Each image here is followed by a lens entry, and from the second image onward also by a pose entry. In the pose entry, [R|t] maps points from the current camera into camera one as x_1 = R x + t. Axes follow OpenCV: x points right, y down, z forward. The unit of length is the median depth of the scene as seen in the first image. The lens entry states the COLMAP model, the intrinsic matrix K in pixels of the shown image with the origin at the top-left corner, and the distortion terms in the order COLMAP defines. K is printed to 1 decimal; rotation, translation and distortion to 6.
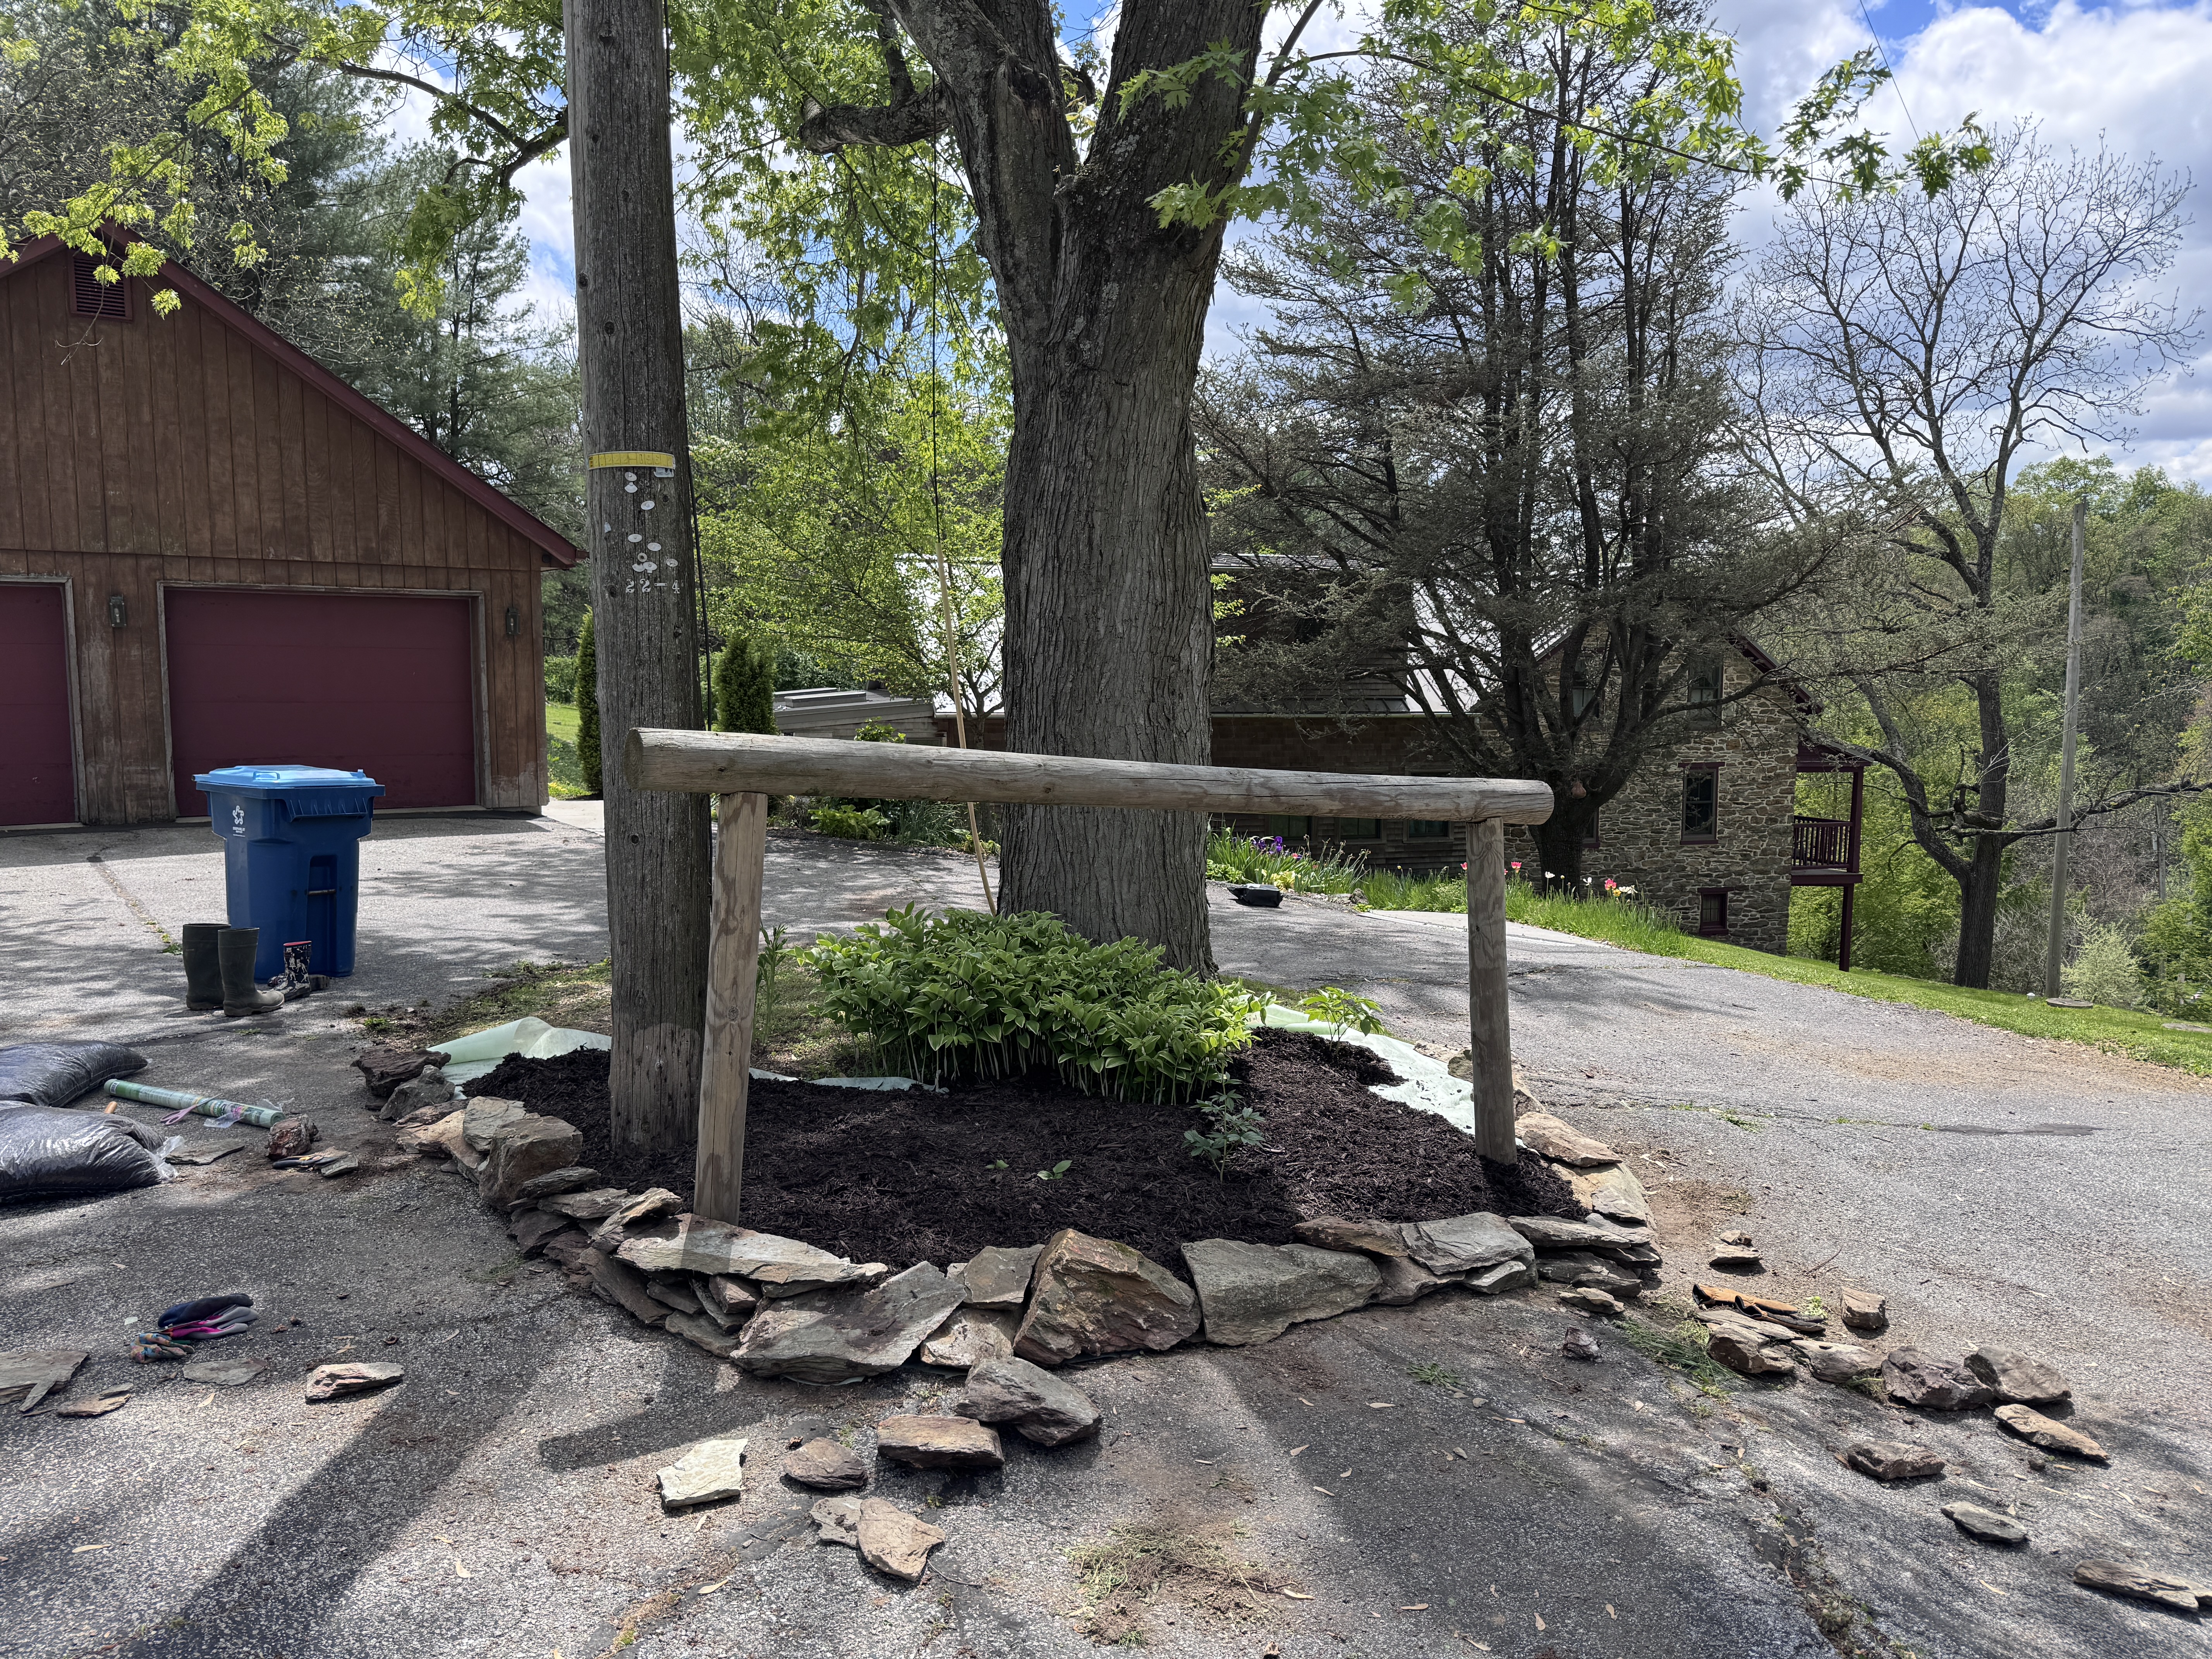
lens RADIAL K [[1577.4, 0, 1126.3], [0, 1577.4, 836.7], [0, 0, 1]] dist [0.049580, -0.063324]
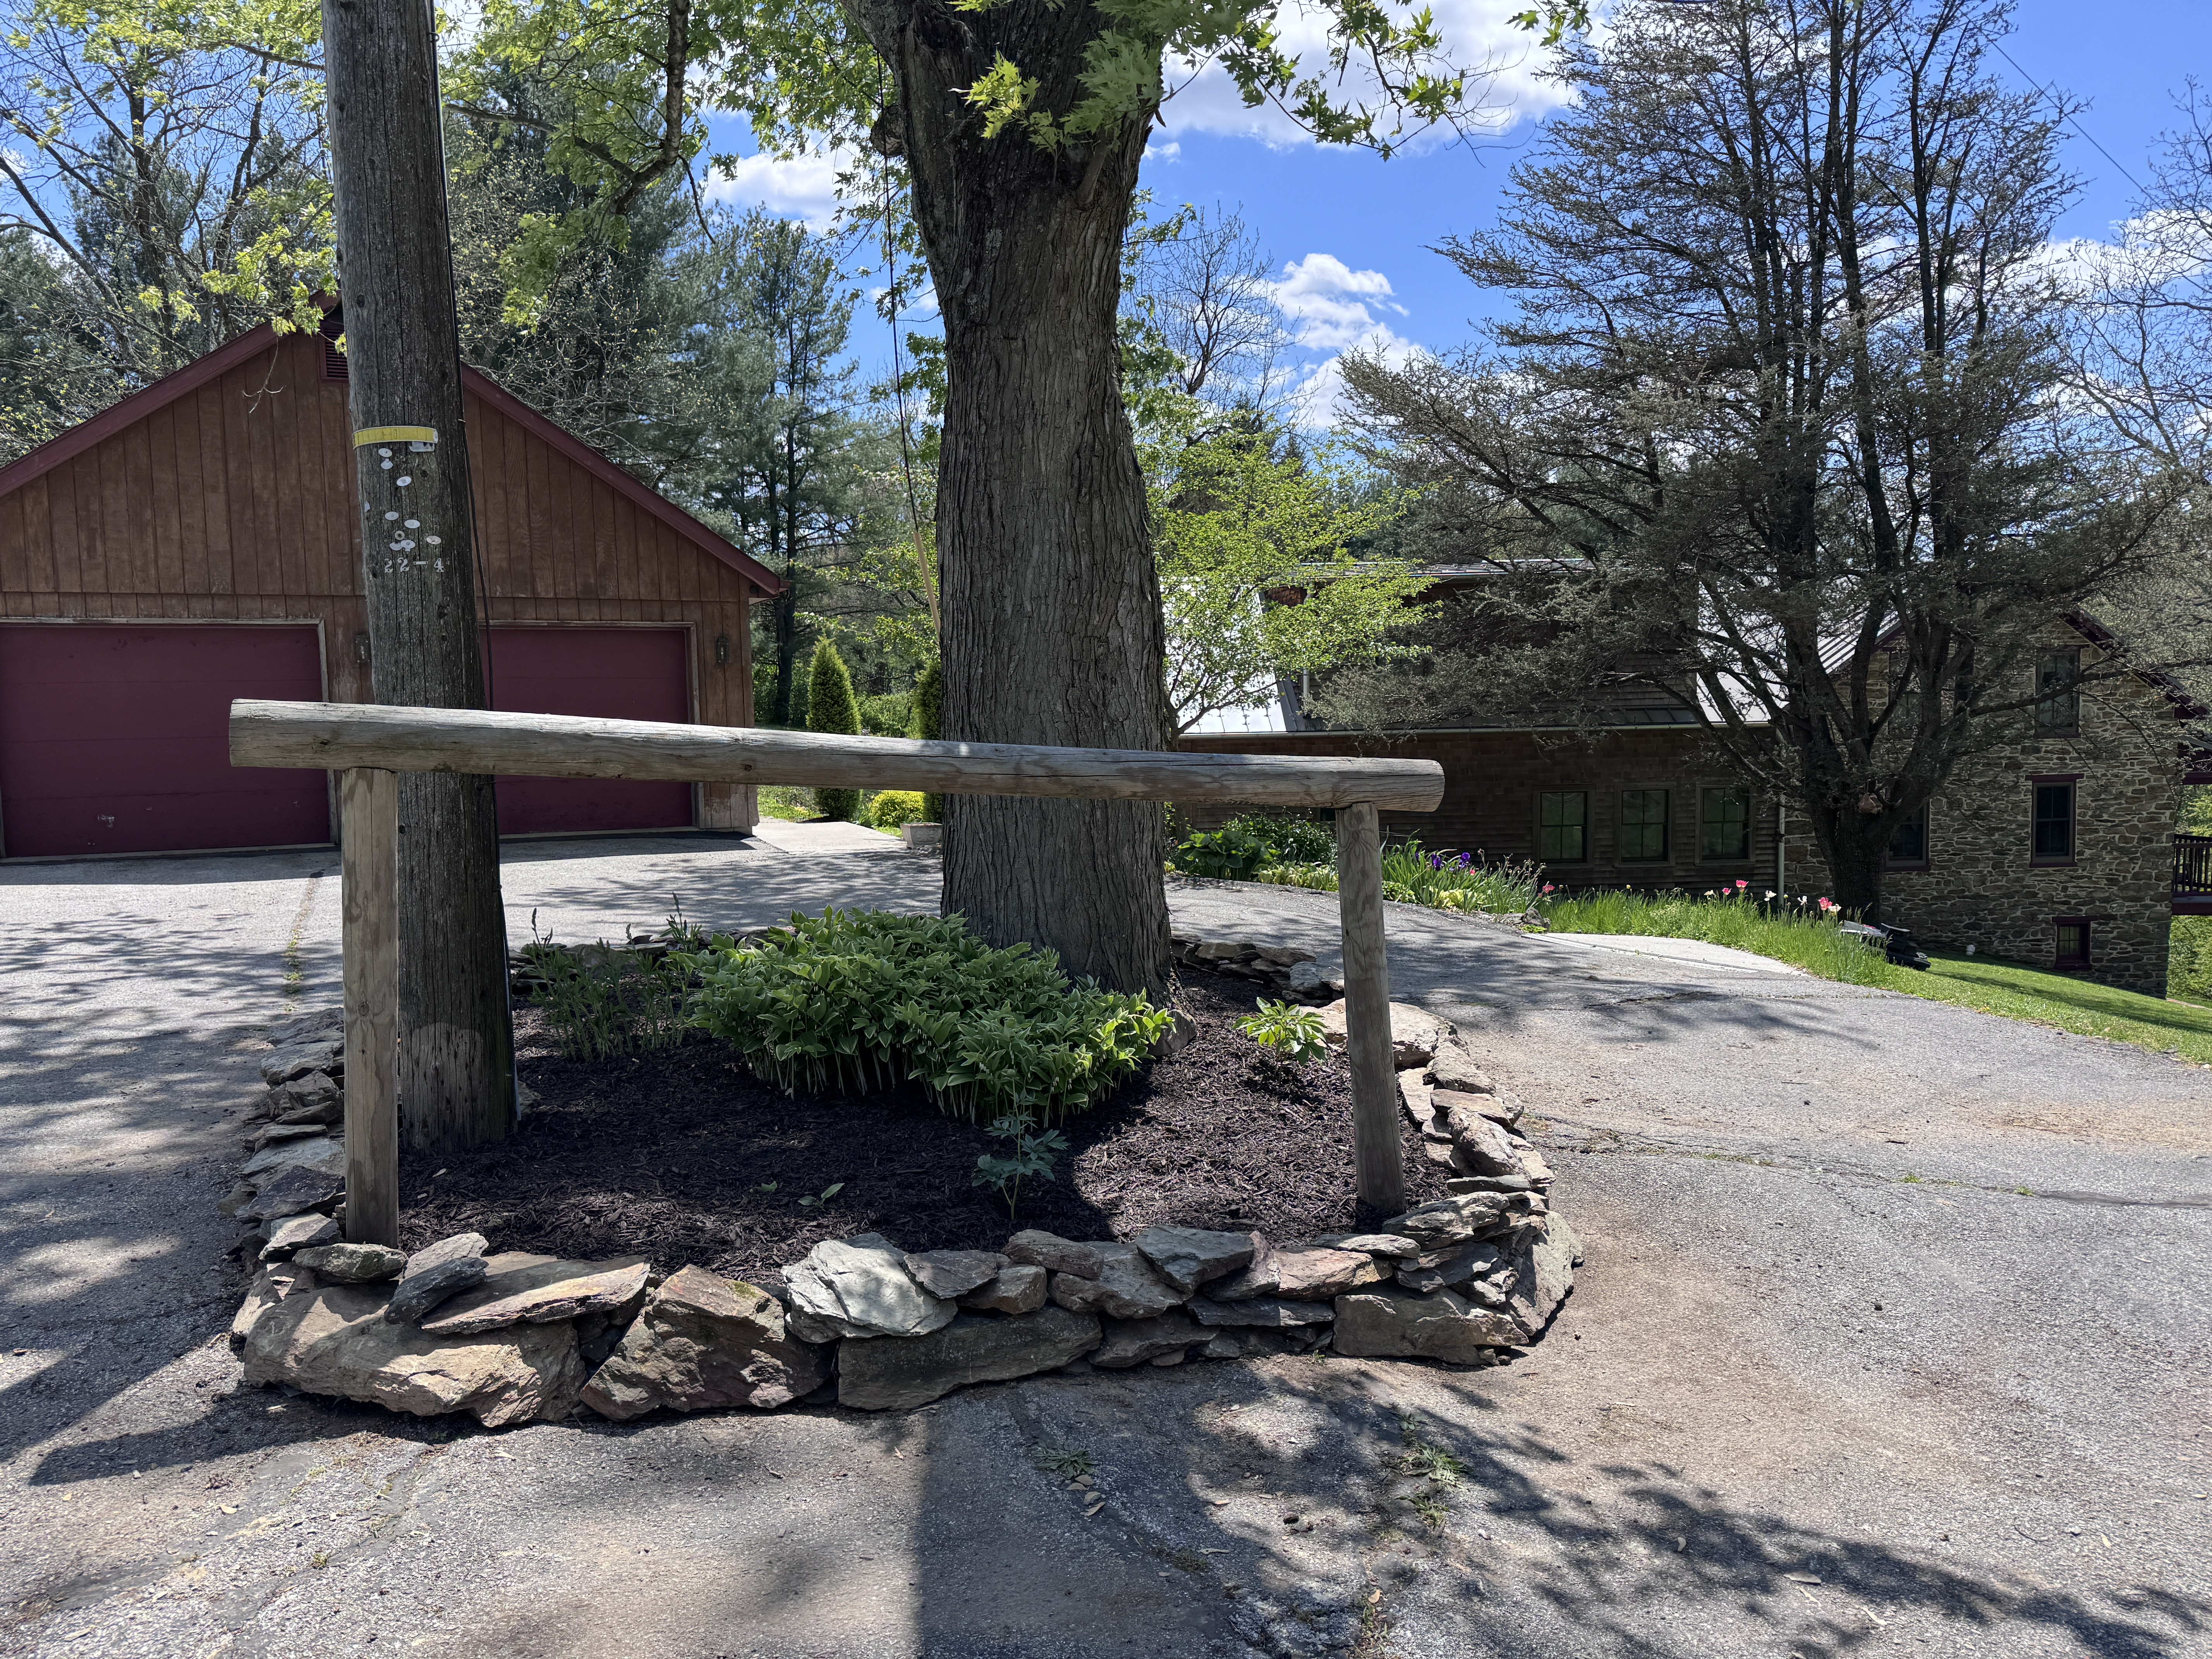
lens RADIAL K [[1573.6, 0, 1114.9], [0, 1573.6, 819.6], [0, 0, 1]] dist [0.081191, -0.114670]
pose [[0.974547, -0.007807, -0.224049, 0.110152], [0.001188, 0.999559, -0.029664, 0.008304], [0.224182, 0.028643, 0.974126, 0.053594]]
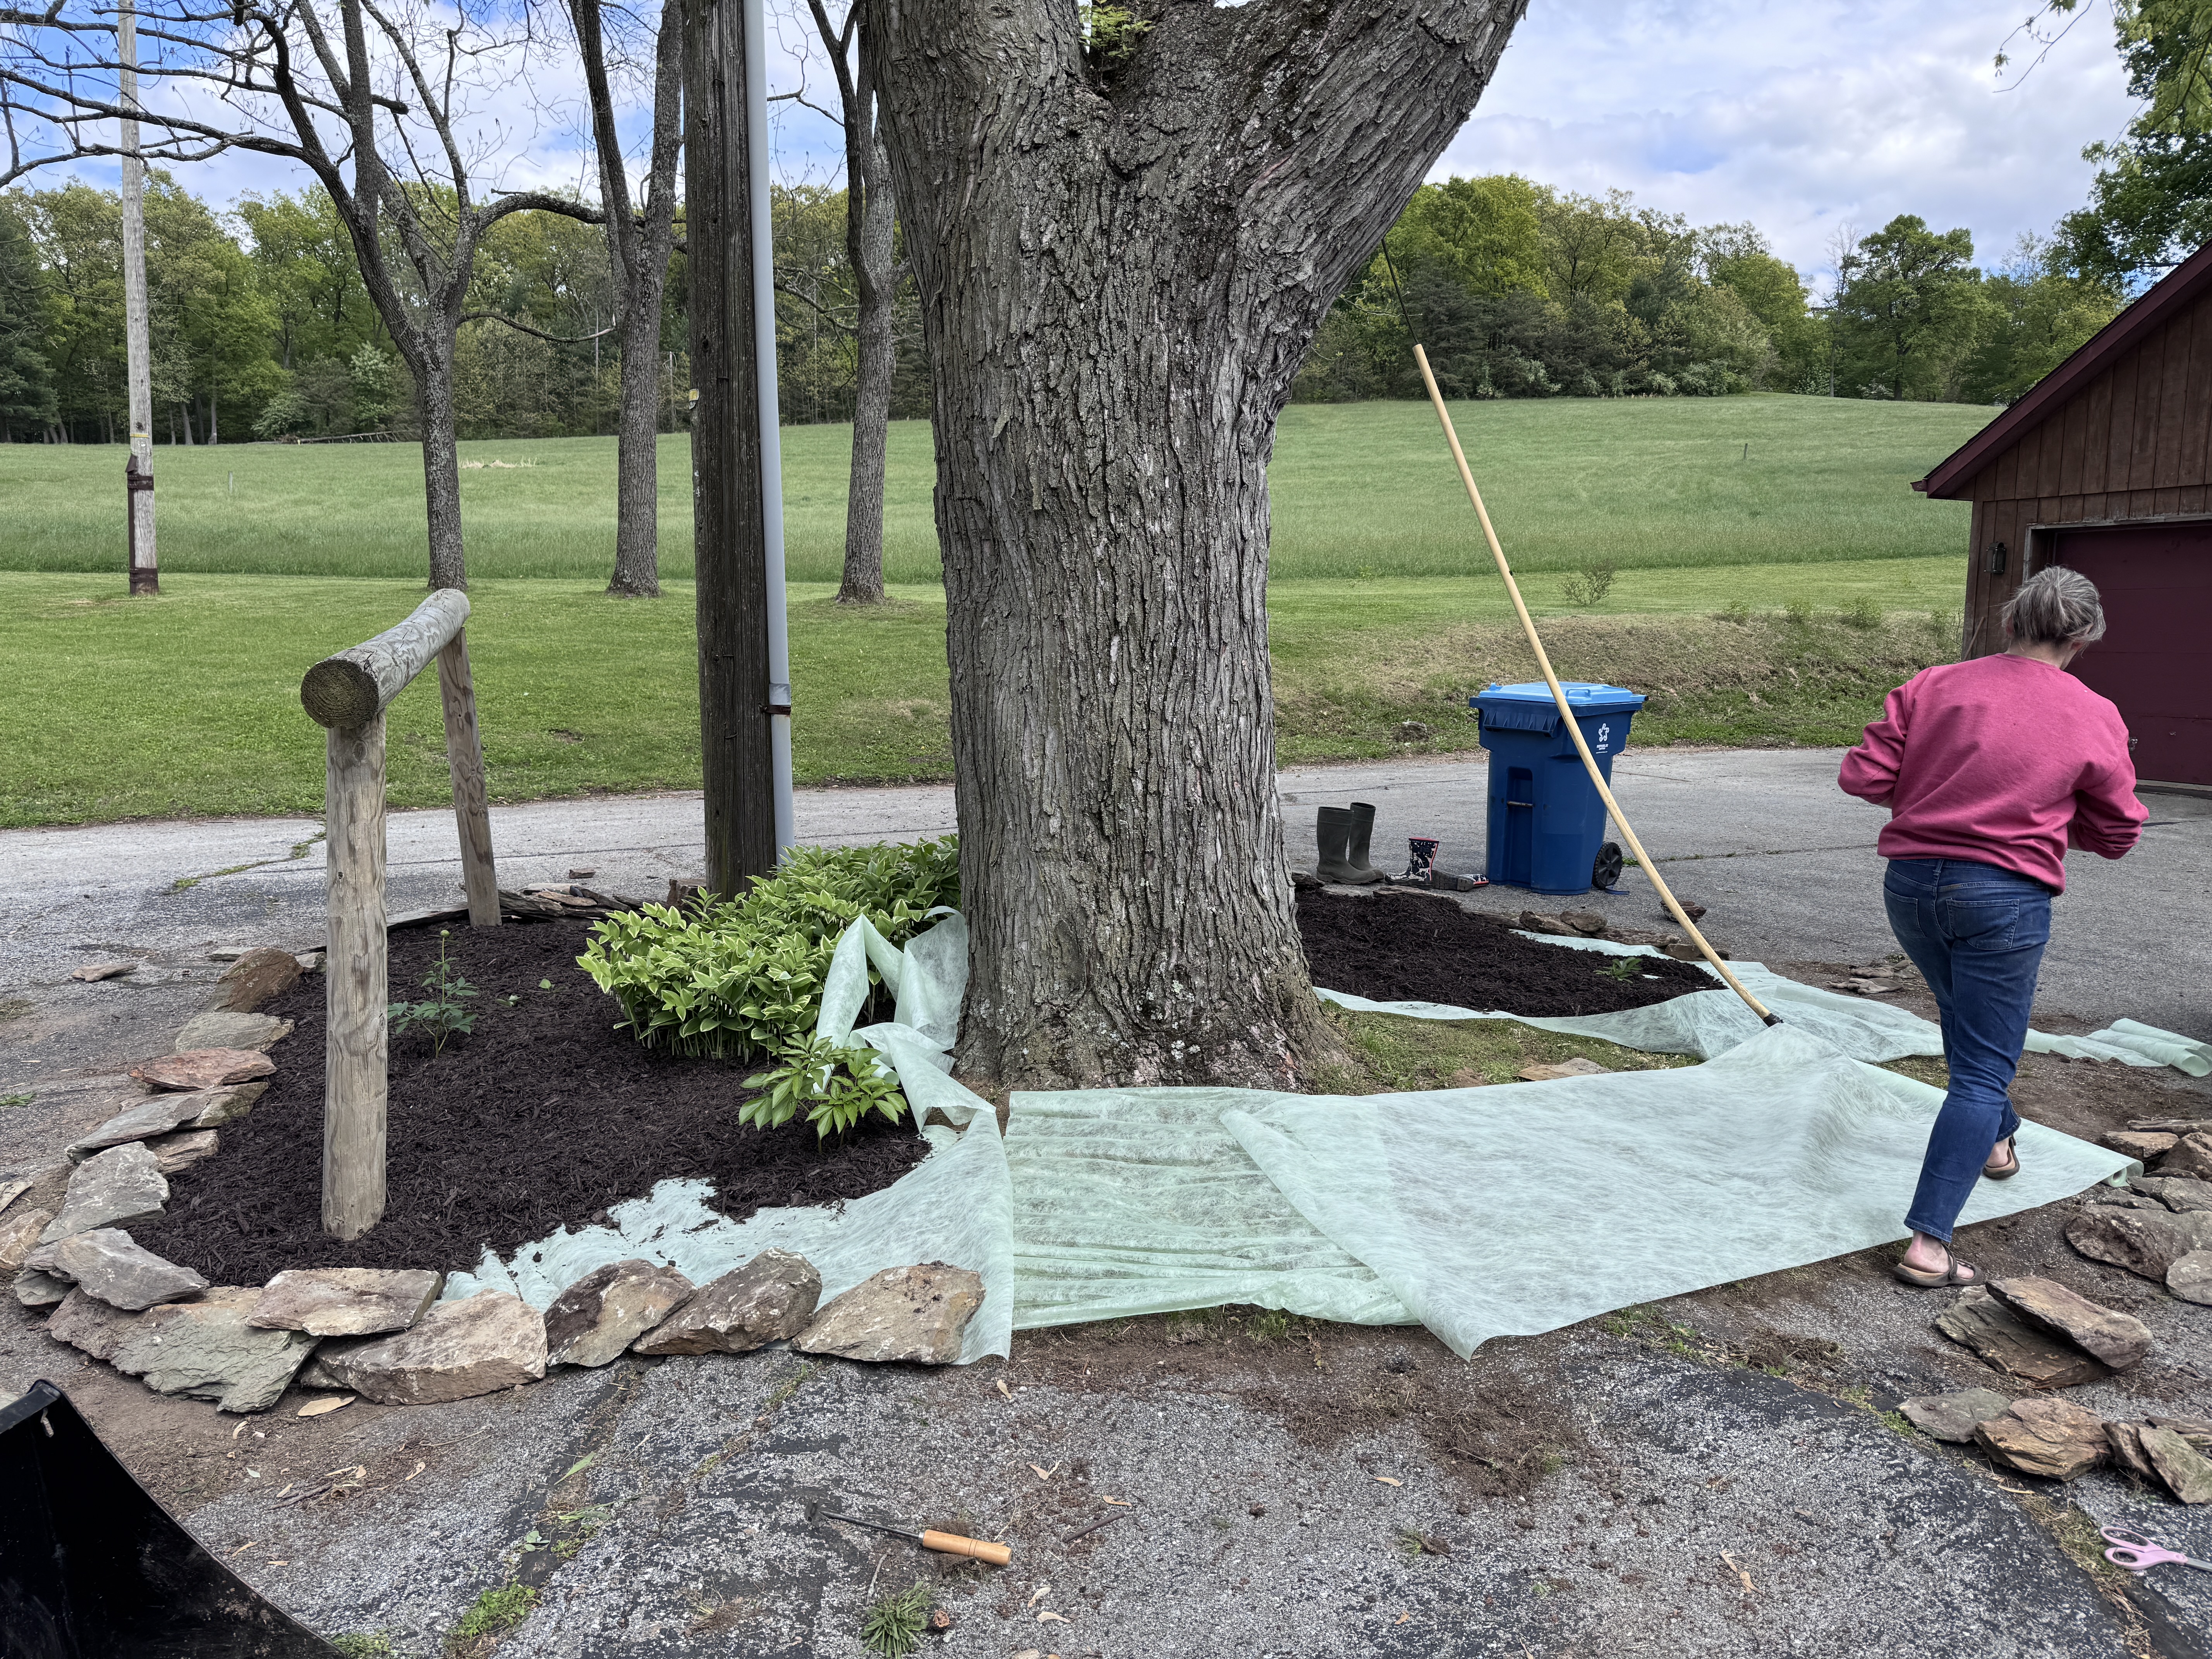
lens RADIAL K [[1574.3, 0, 1099.4], [0, 1574.3, 834.0], [0, 0, 1]] dist [0.061564, -0.104084]
pose [[-0.277155, 0.110939, -0.954399, 0.317260], [-0.113531, 0.982572, 0.147183, -0.036237], [0.954094, 0.149146, -0.259730, 0.576230]]
